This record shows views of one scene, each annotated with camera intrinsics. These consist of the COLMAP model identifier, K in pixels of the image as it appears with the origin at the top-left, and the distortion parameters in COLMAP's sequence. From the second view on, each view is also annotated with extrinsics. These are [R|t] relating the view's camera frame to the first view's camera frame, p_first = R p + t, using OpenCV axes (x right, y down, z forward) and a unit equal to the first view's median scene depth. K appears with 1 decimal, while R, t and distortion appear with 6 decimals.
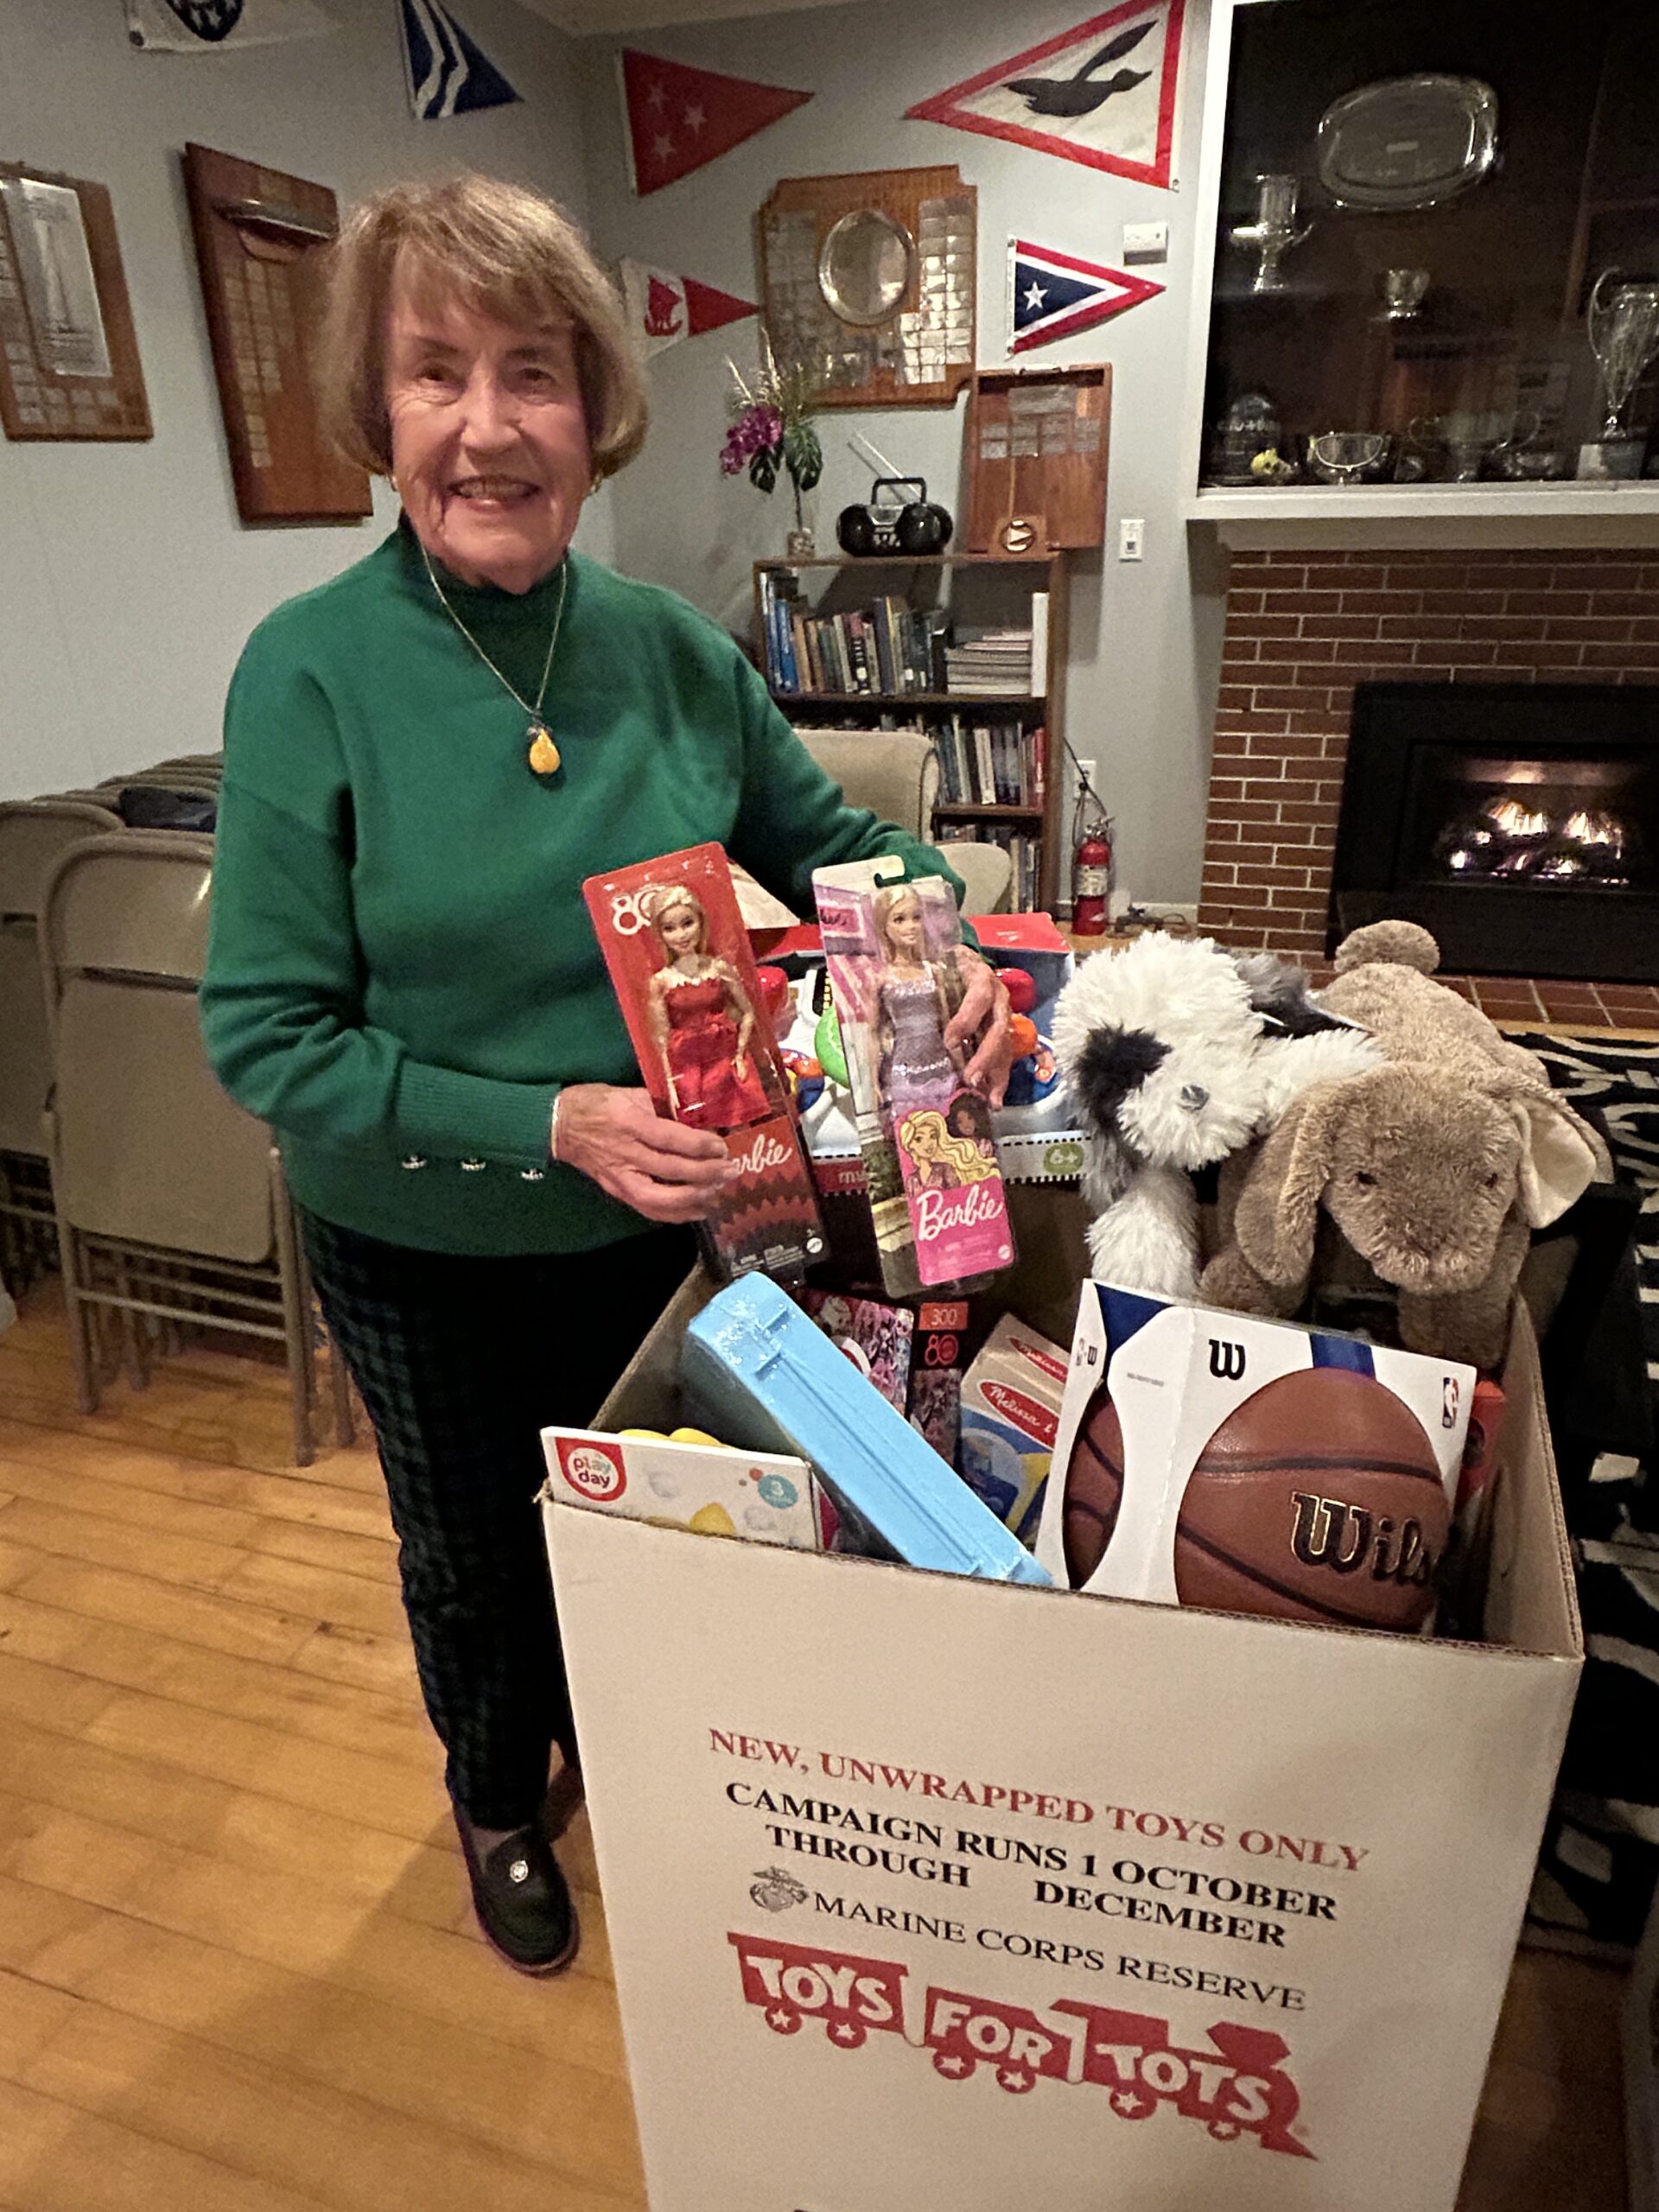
lens RADIAL K [[1391.8, 0, 829.5], [0, 1391.8, 1106.0], [0, 0, 1]] dist [-0.004771, -0.000367]
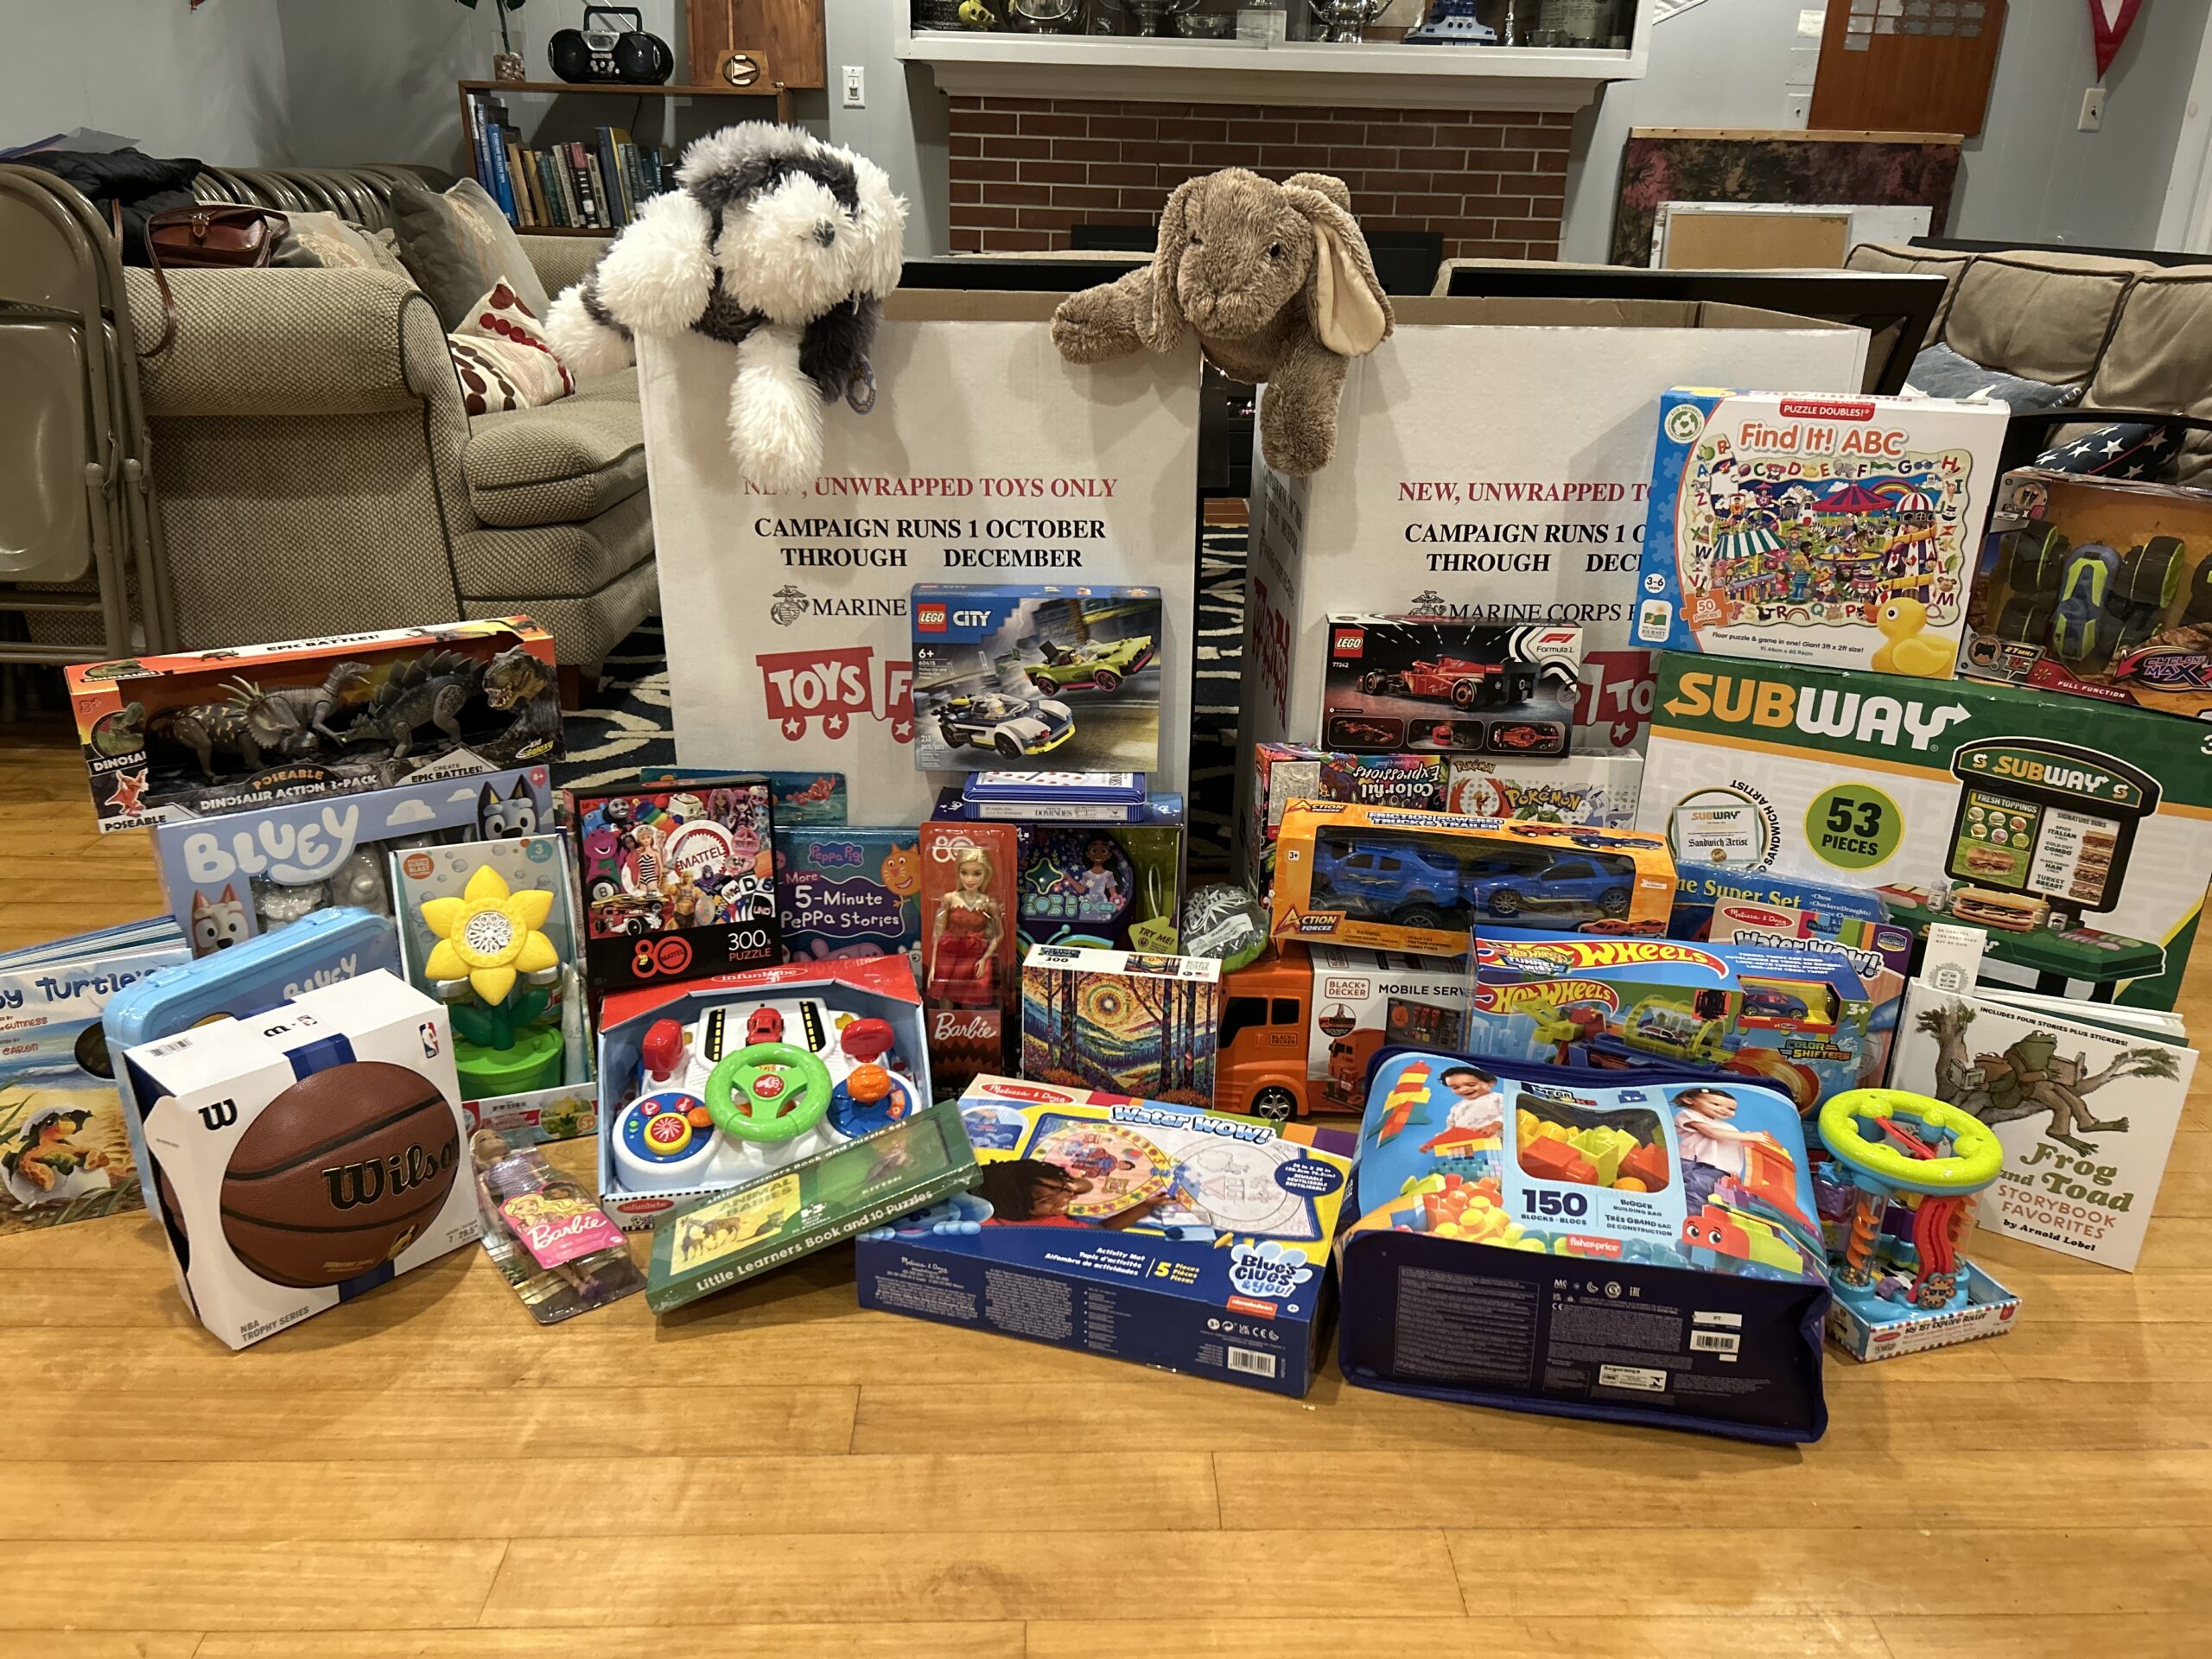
lens RADIAL K [[1689.2, 0, 1106.0], [0, 1689.2, 829.5], [0, 0, 1]] dist [0.050900, -0.069310]
pose [[0.936410, -0.087828, 0.339738, -0.371312], [0.104021, 0.994131, -0.029711, 0.885036], [-0.335135, 0.063161, 0.940051, -0.937818]]
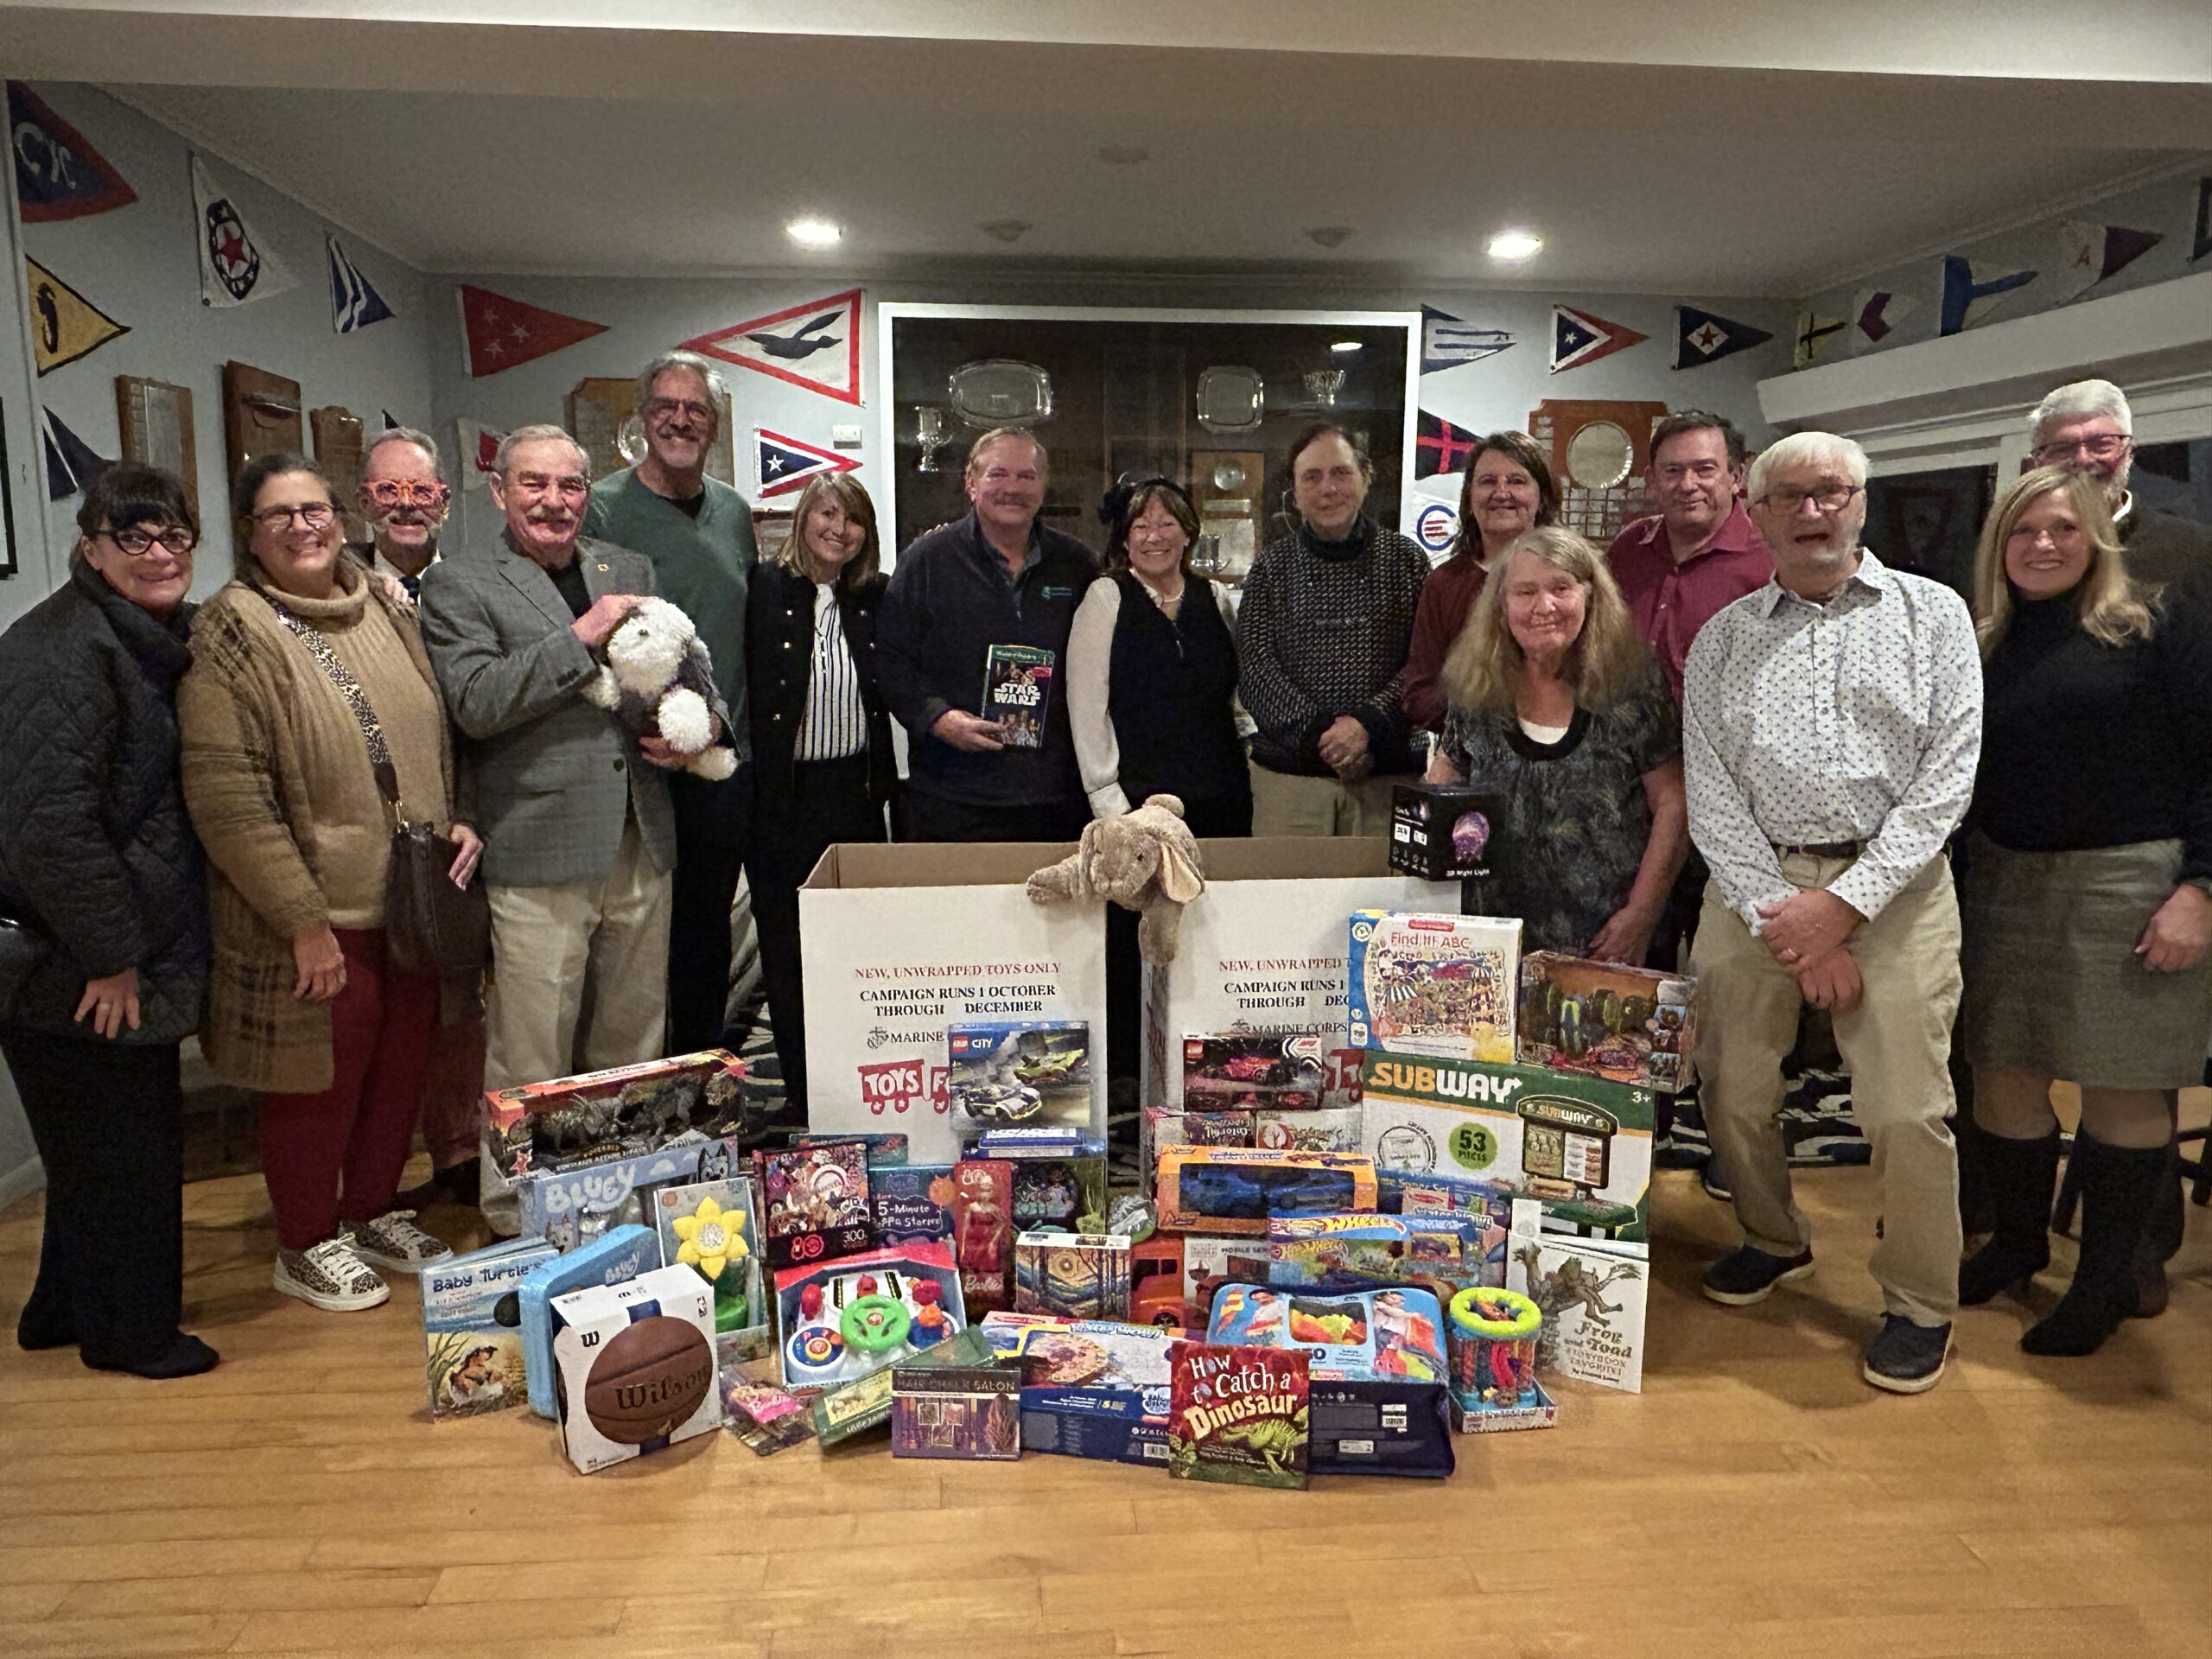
lens RADIAL K [[1506.8, 0, 1106.0], [0, 1506.8, 829.5], [0, 0, 1]] dist [0.021577, -0.046925]
pose [[0.918383, -0.041531, 0.393507, -0.778185], [0.140766, 0.963712, -0.226814, 0.883305], [-0.369807, 0.263694, 0.890903, -1.979632]]
